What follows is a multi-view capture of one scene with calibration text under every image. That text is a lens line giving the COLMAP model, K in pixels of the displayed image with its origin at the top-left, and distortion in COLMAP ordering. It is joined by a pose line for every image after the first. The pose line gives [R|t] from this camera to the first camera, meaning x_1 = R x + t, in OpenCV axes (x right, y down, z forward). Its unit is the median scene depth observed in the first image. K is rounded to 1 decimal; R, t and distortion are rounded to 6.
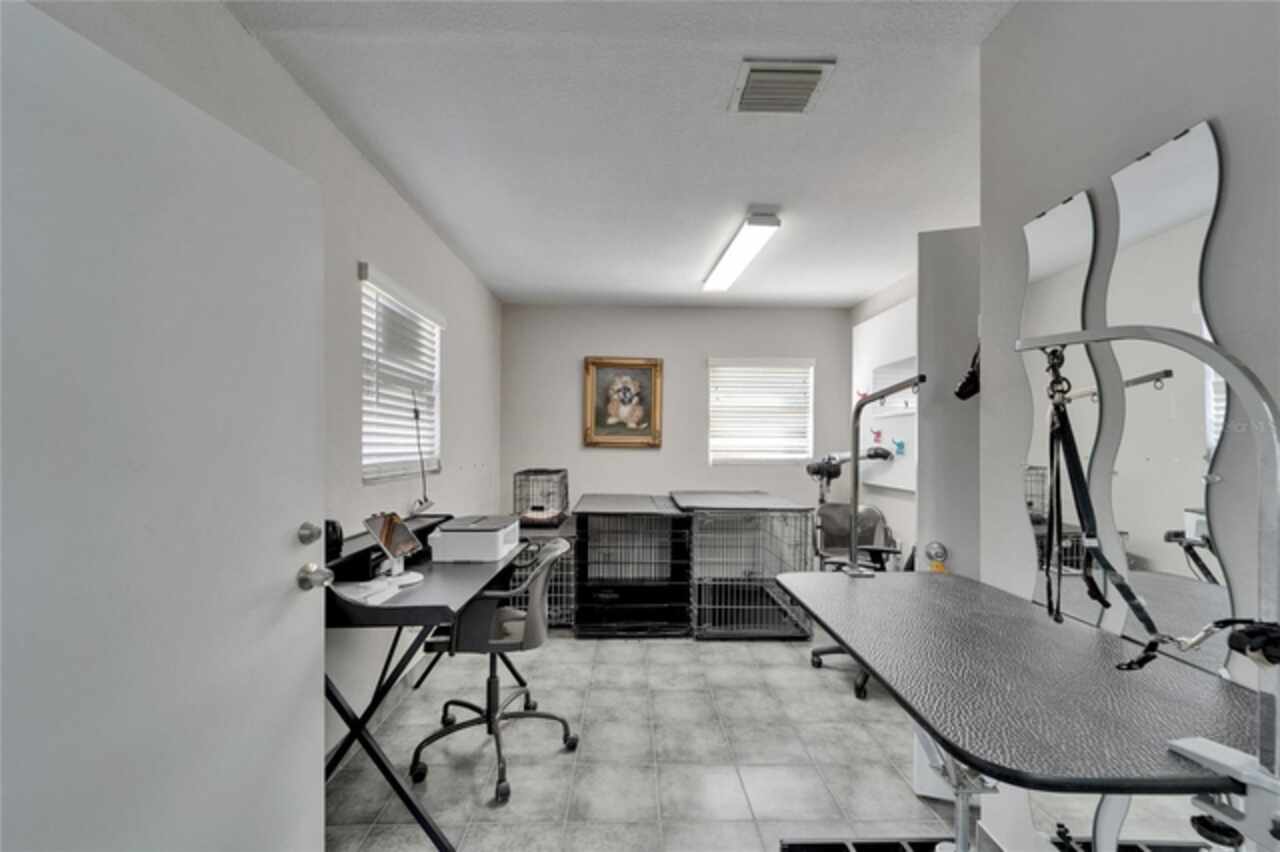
lens RADIAL K [[527.4, 0, 636.6], [0, 527.4, 445.8], [0, 0, 1]] dist [-0.000373, -0.000046]
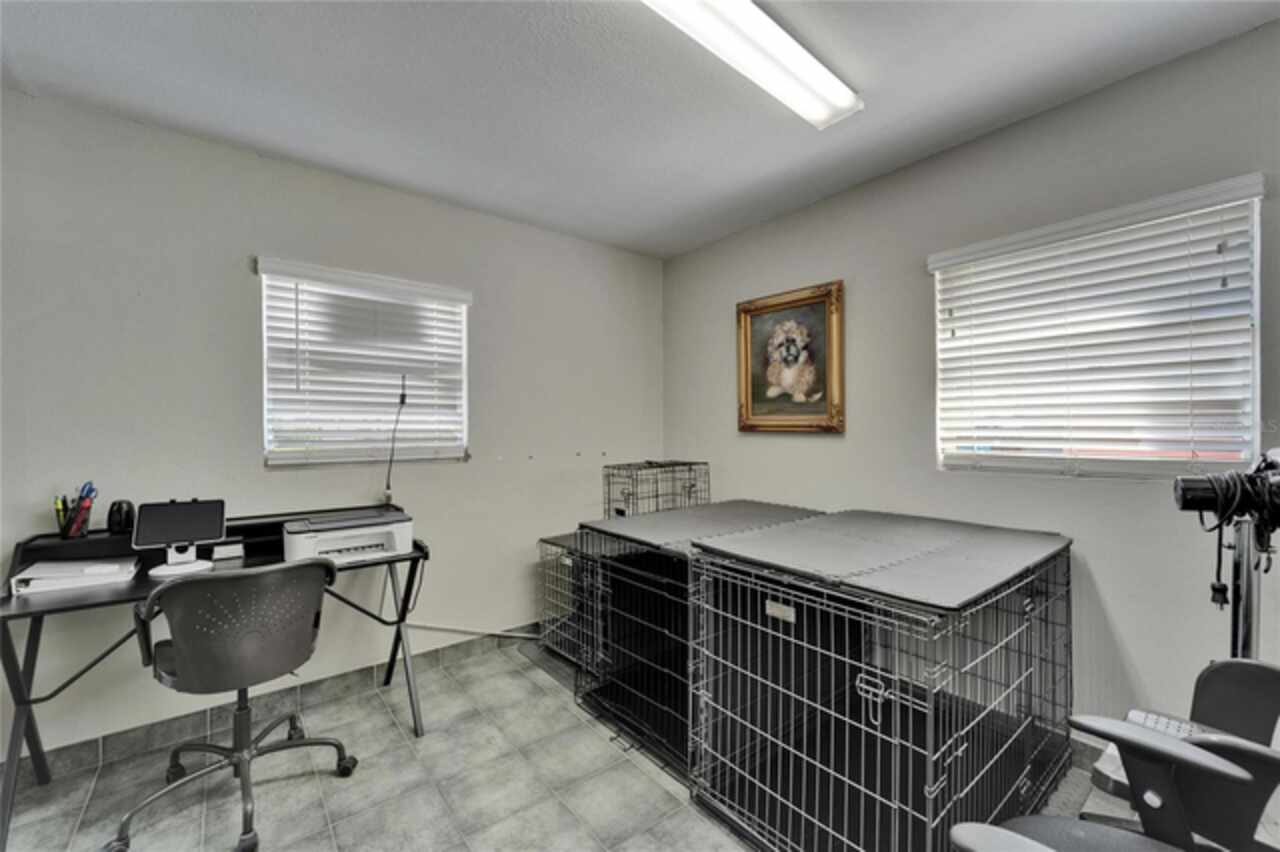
lens RADIAL K [[514.2, 0, 639.0], [0, 514.2, 429.8], [0, 0, 1]] dist [0.000173, 0.000051]
pose [[0.606506, -0.010958, -0.795004, 0.363067], [0.005373, 0.999939, -0.009684, 0.004300], [0.795061, 0.001602, 0.606528, 0.478360]]
